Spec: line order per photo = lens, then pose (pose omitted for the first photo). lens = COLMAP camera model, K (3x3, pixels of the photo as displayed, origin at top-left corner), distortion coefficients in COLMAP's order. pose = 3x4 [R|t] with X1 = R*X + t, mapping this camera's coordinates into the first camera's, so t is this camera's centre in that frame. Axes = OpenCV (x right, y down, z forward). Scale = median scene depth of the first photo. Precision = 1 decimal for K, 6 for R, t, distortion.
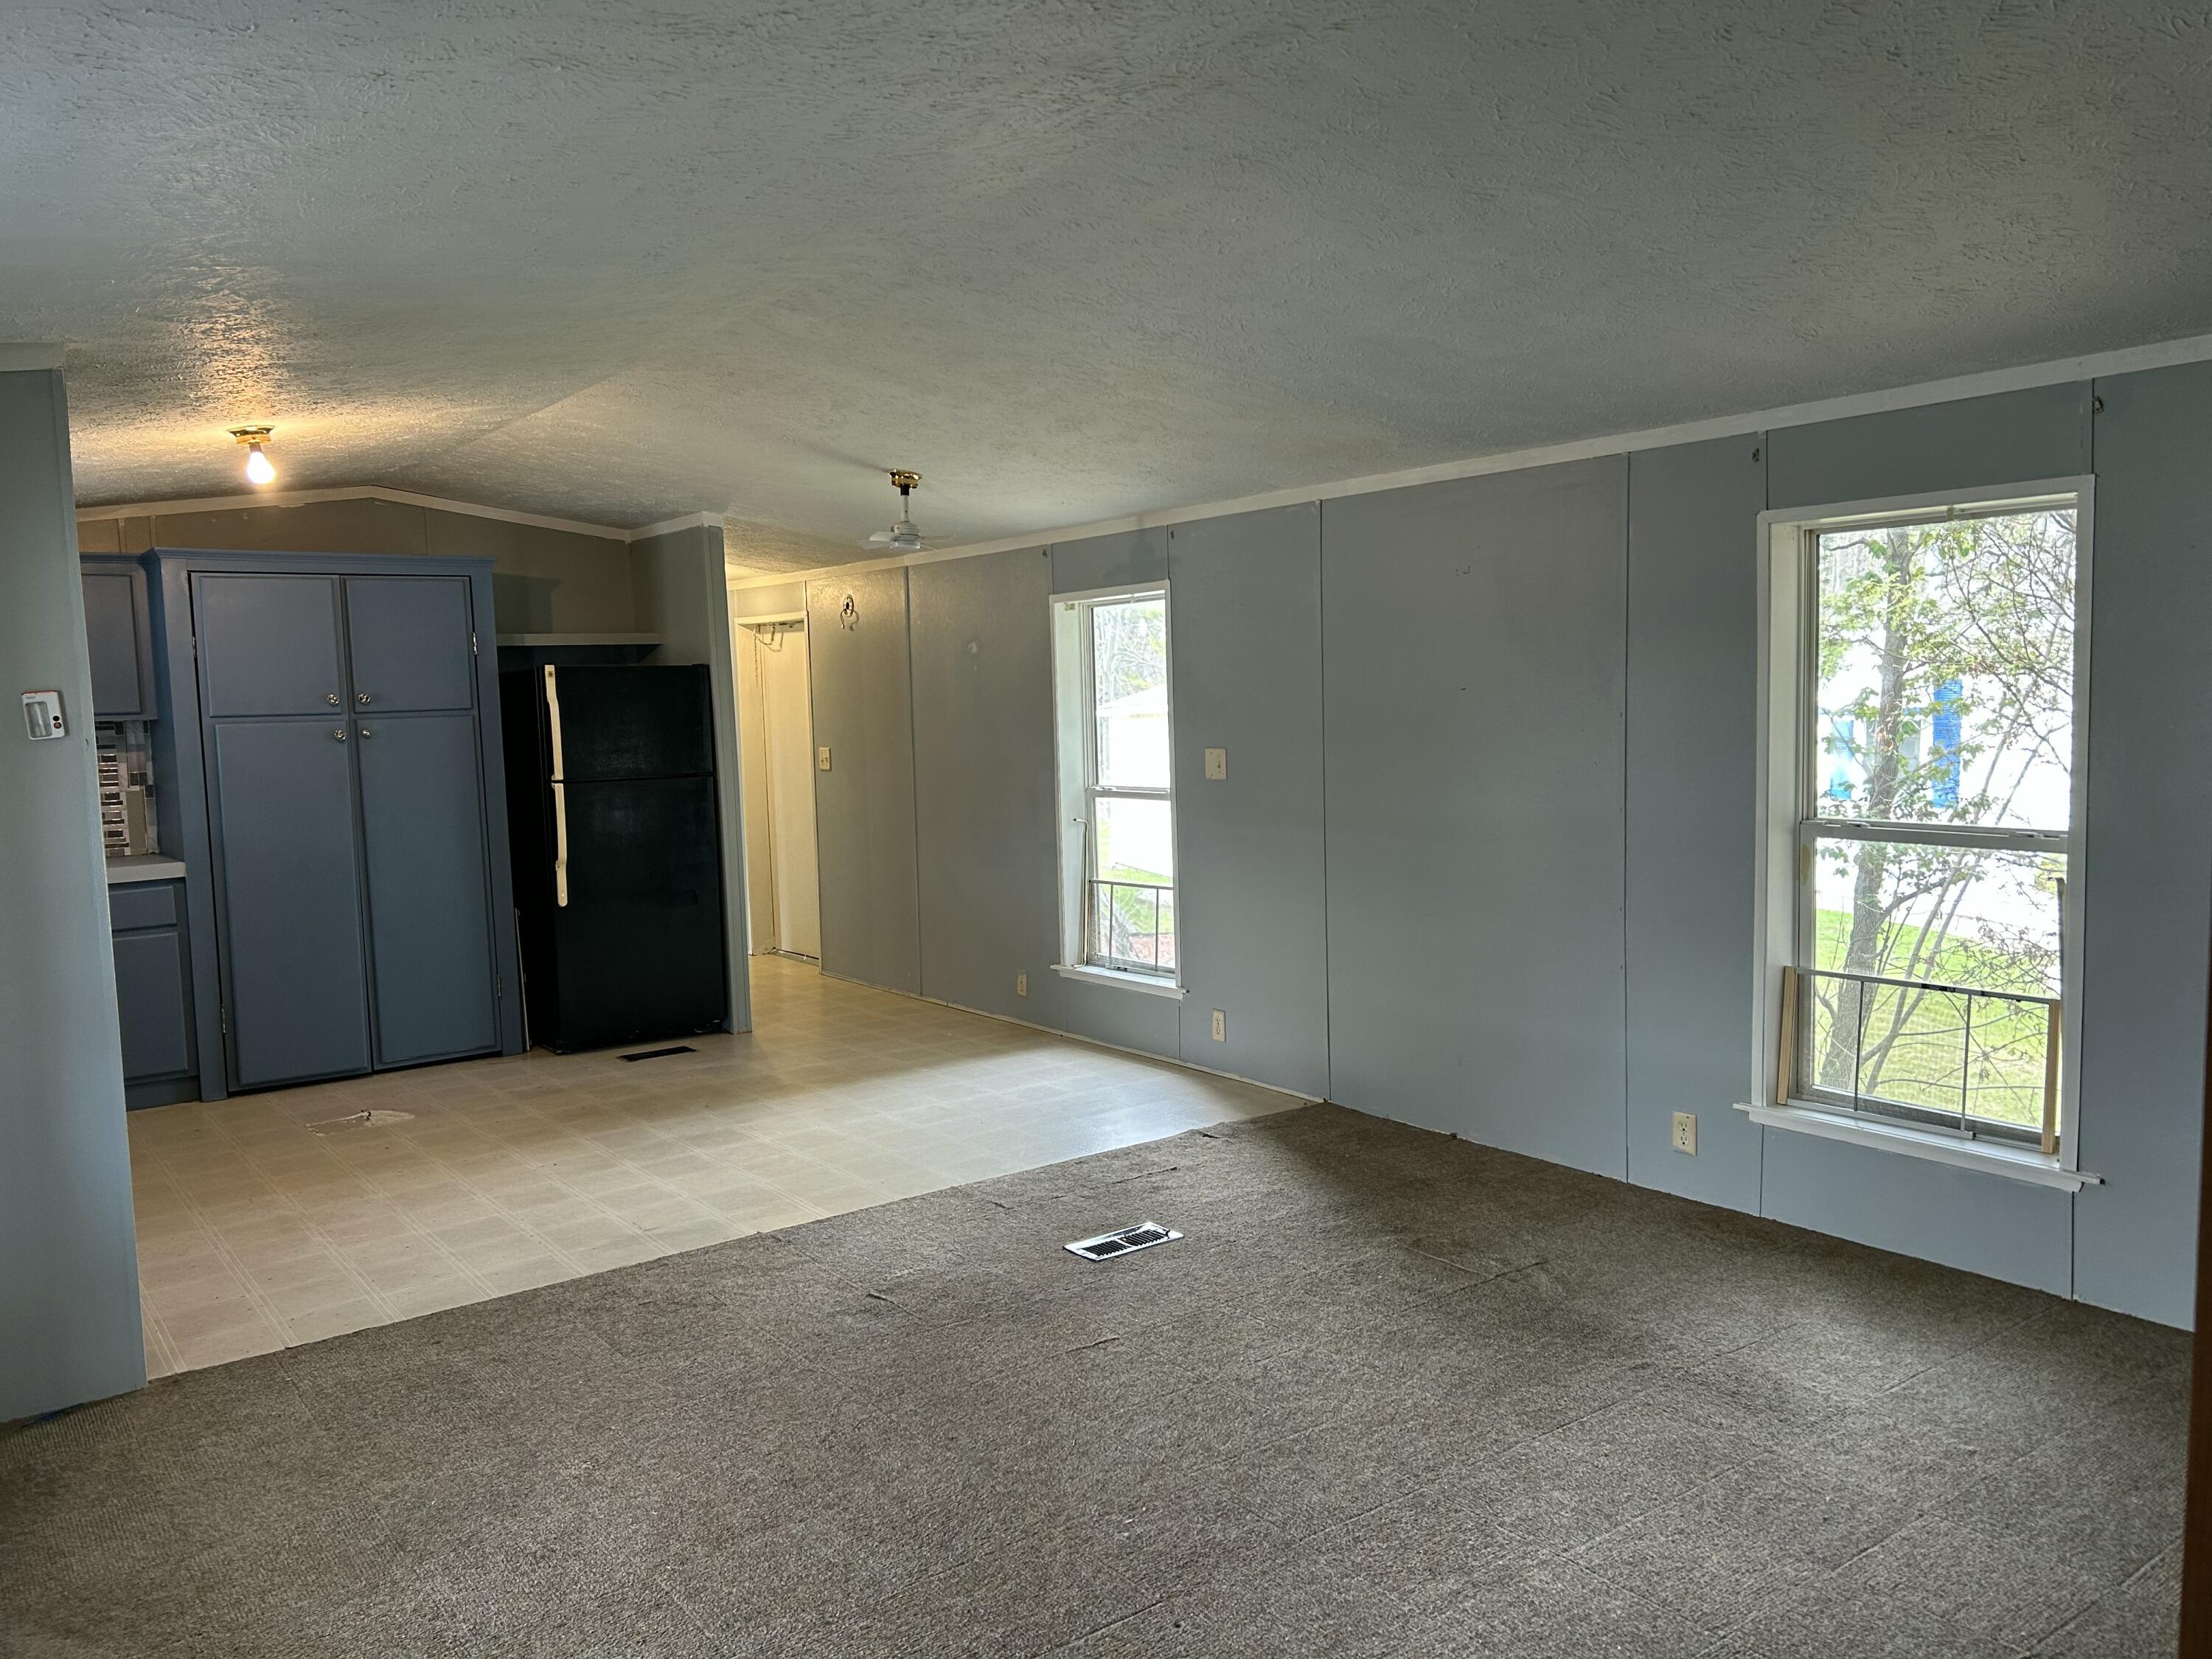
lens RADIAL K [[1660.3, 0, 1093.3], [0, 1660.3, 794.2], [0, 0, 1]] dist [0.088545, -0.094836]
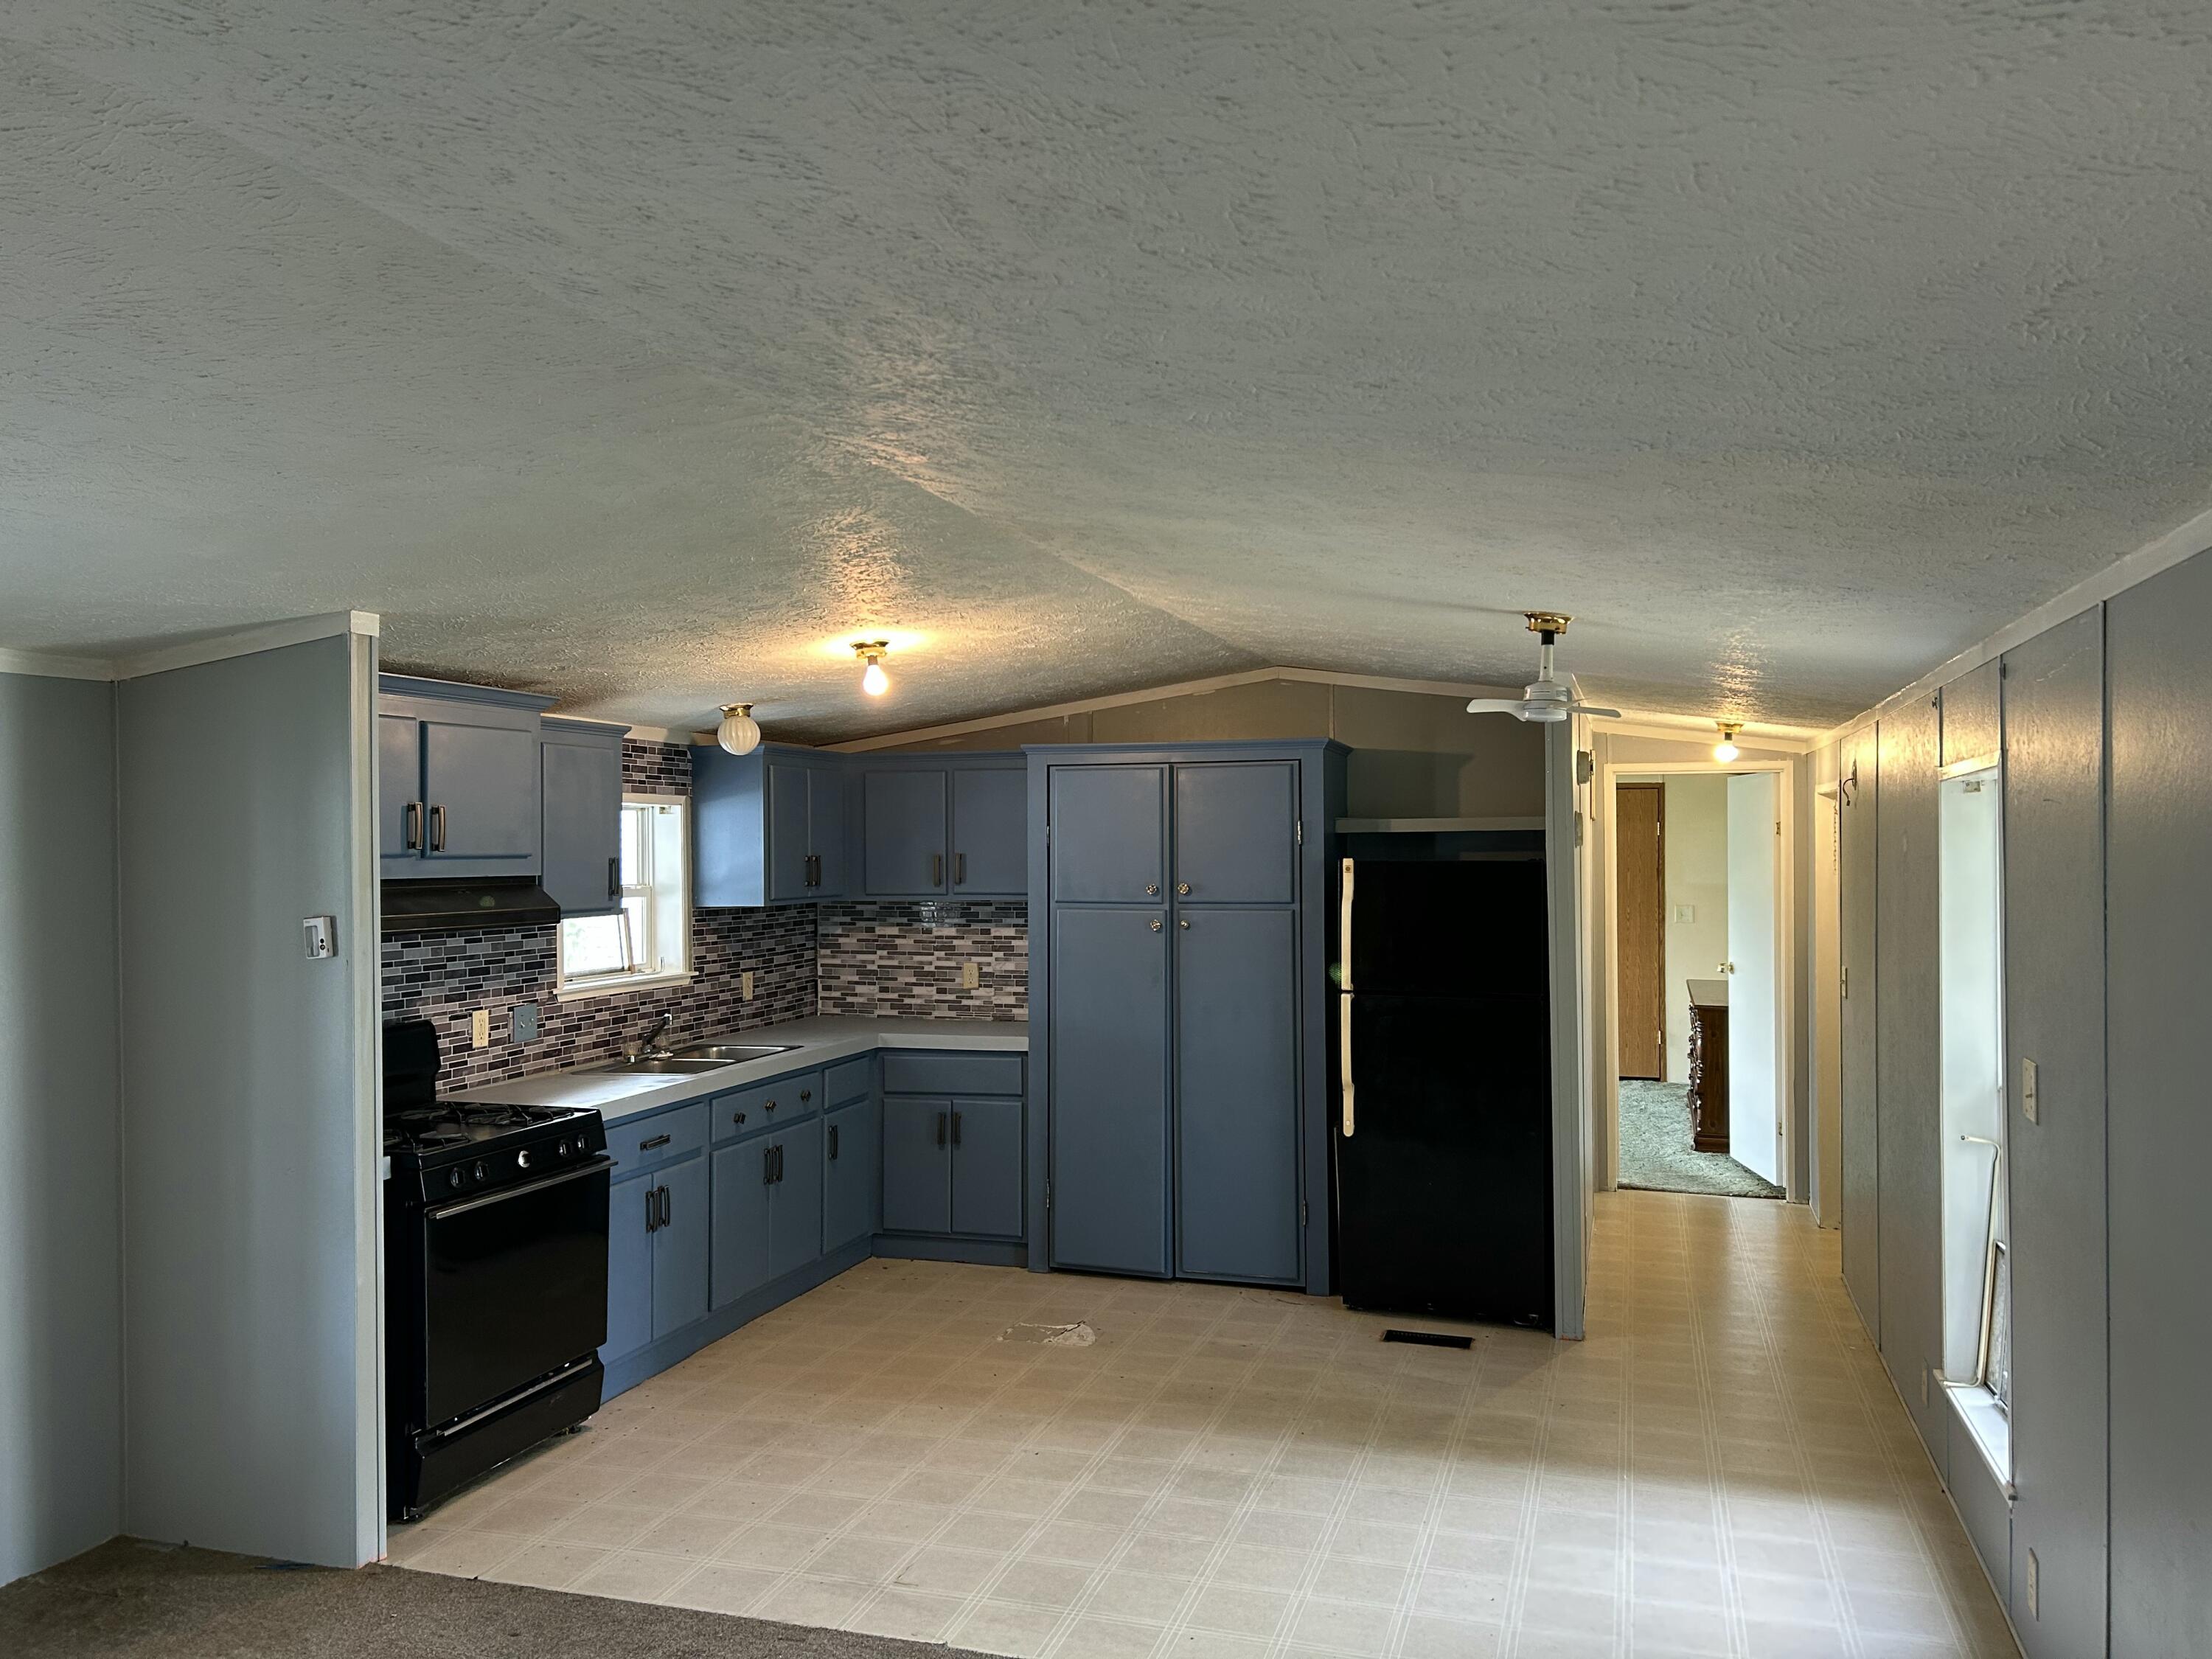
lens RADIAL K [[1660.3, 0, 1093.3], [0, 1660.3, 794.2], [0, 0, 1]] dist [0.088545, -0.094836]
pose [[0.587104, 0.000953, -0.809511, 0.411501], [-0.062019, 0.997113, -0.043806, -0.085280], [0.807132, 0.075924, 0.585468, 0.507618]]
